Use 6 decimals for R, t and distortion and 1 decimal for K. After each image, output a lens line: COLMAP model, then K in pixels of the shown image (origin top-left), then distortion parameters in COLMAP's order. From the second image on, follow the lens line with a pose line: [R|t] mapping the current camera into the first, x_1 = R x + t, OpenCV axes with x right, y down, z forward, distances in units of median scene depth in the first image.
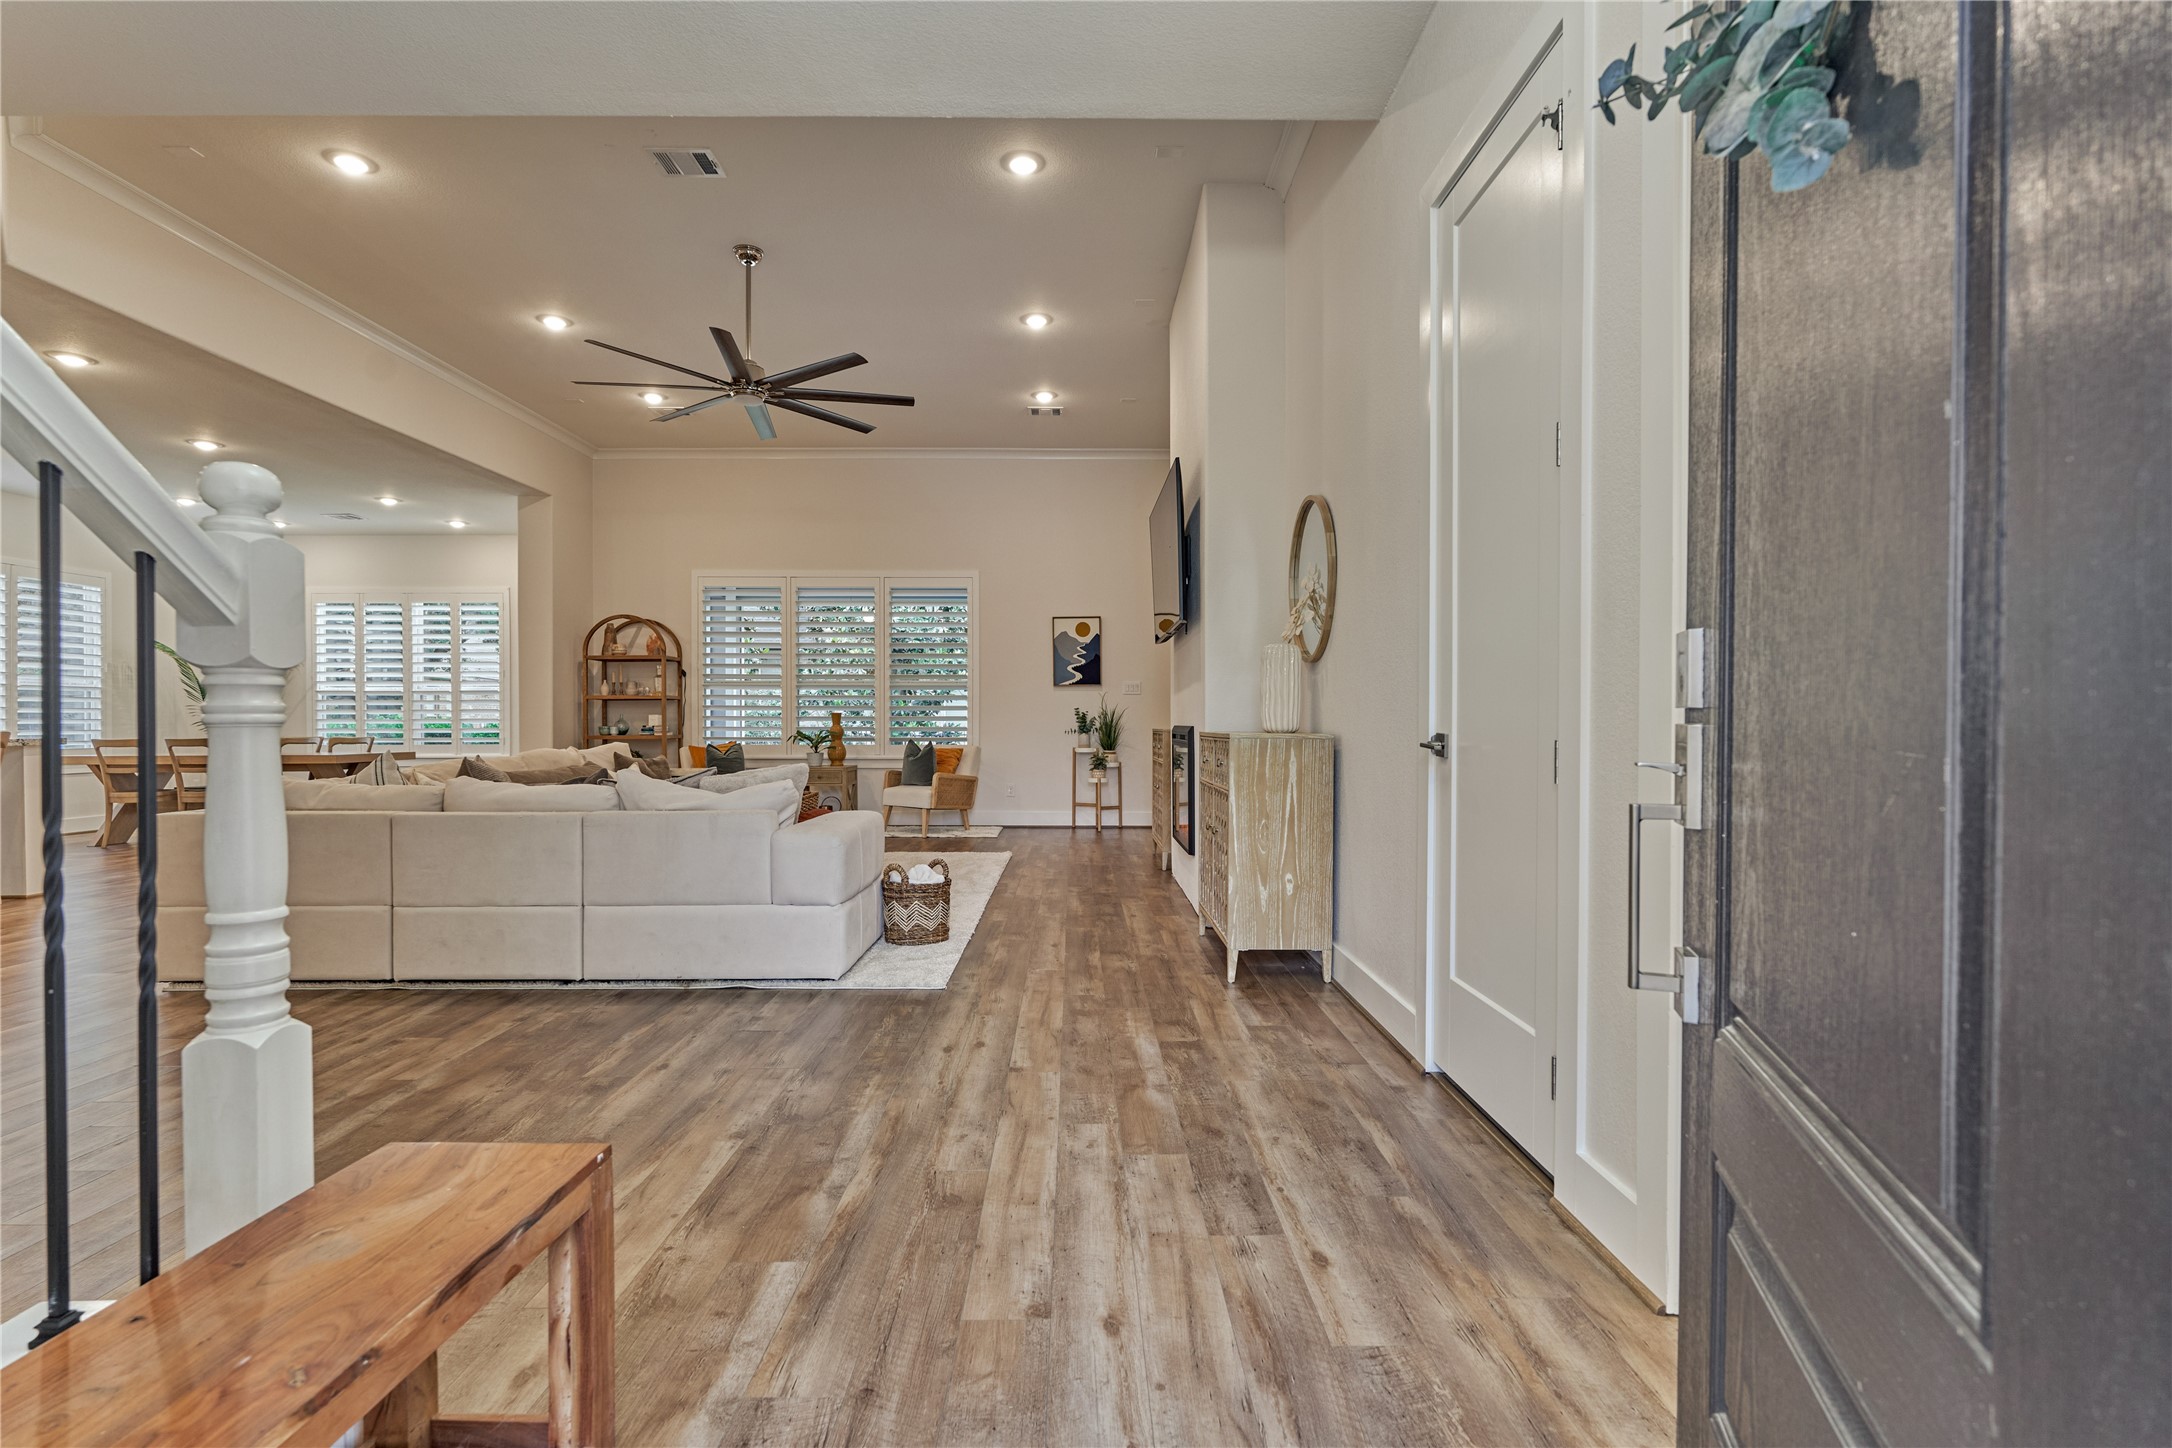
lens RADIAL K [[1012.1, 0, 1095.9], [0, 1012.1, 734.3], [0, 0, 1]] dist [-0.000980, 0.000171]
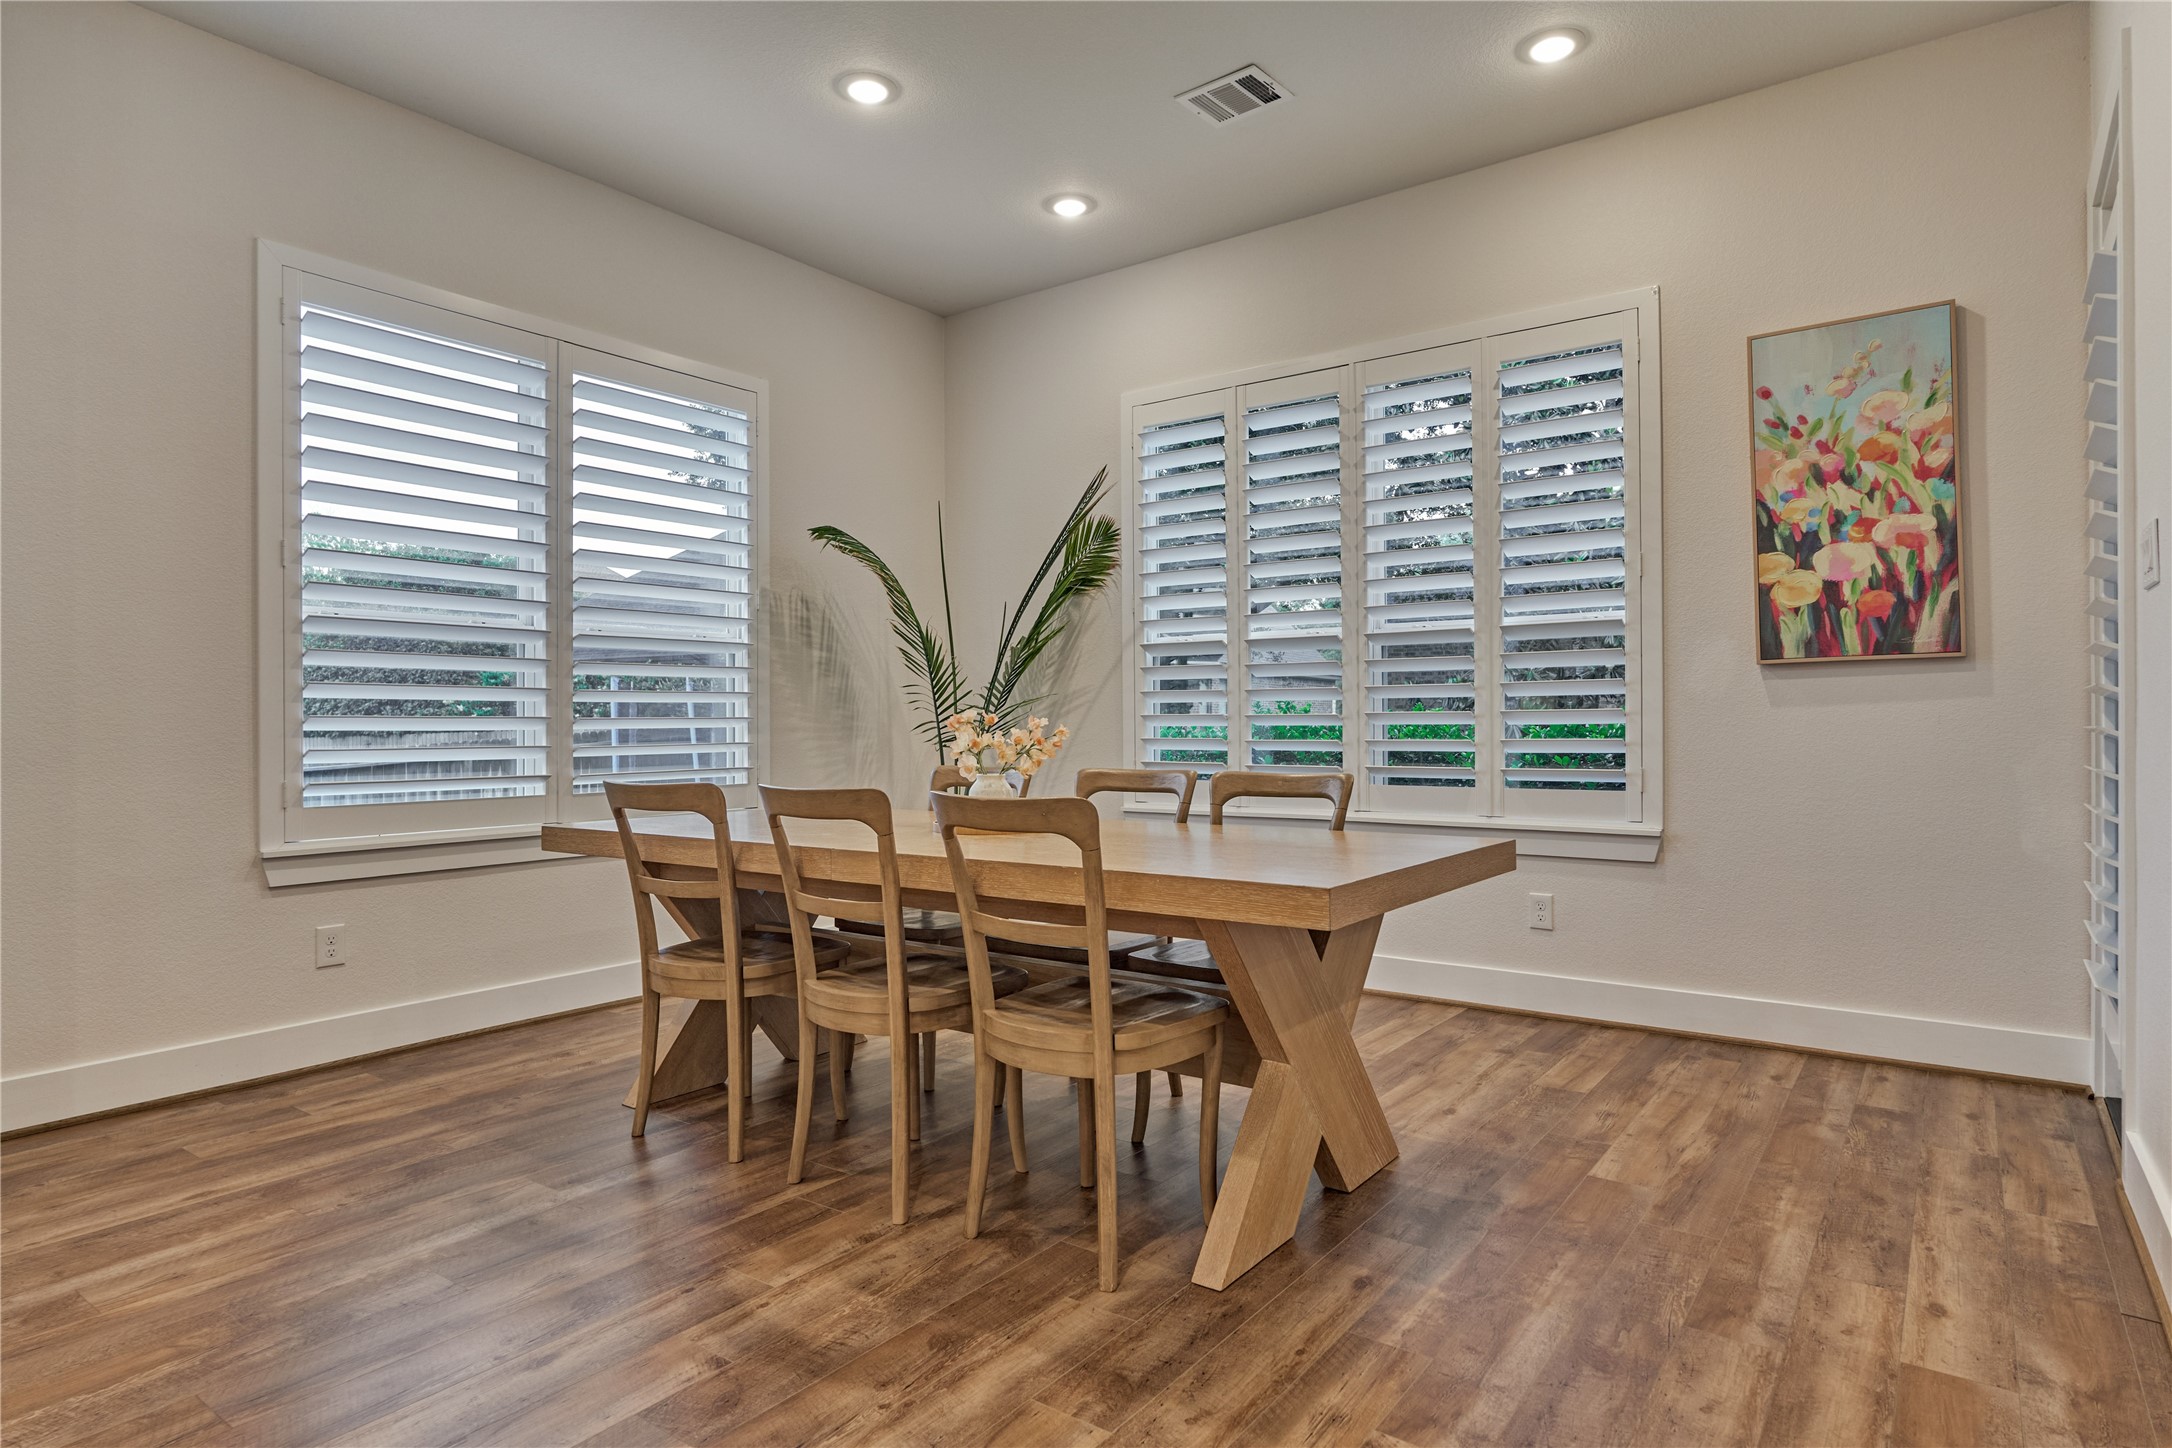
lens RADIAL K [[1221.9, 0, 1087.1], [0, 1221.9, 713.8], [0, 0, 1]] dist [0.002121, -0.001247]
pose [[0.799295, -0.008026, -0.600885, -0.565764], [-0.002645, 0.999854, -0.016874, -0.008206], [0.600933, 0.015076, 0.799157, 0.683209]]
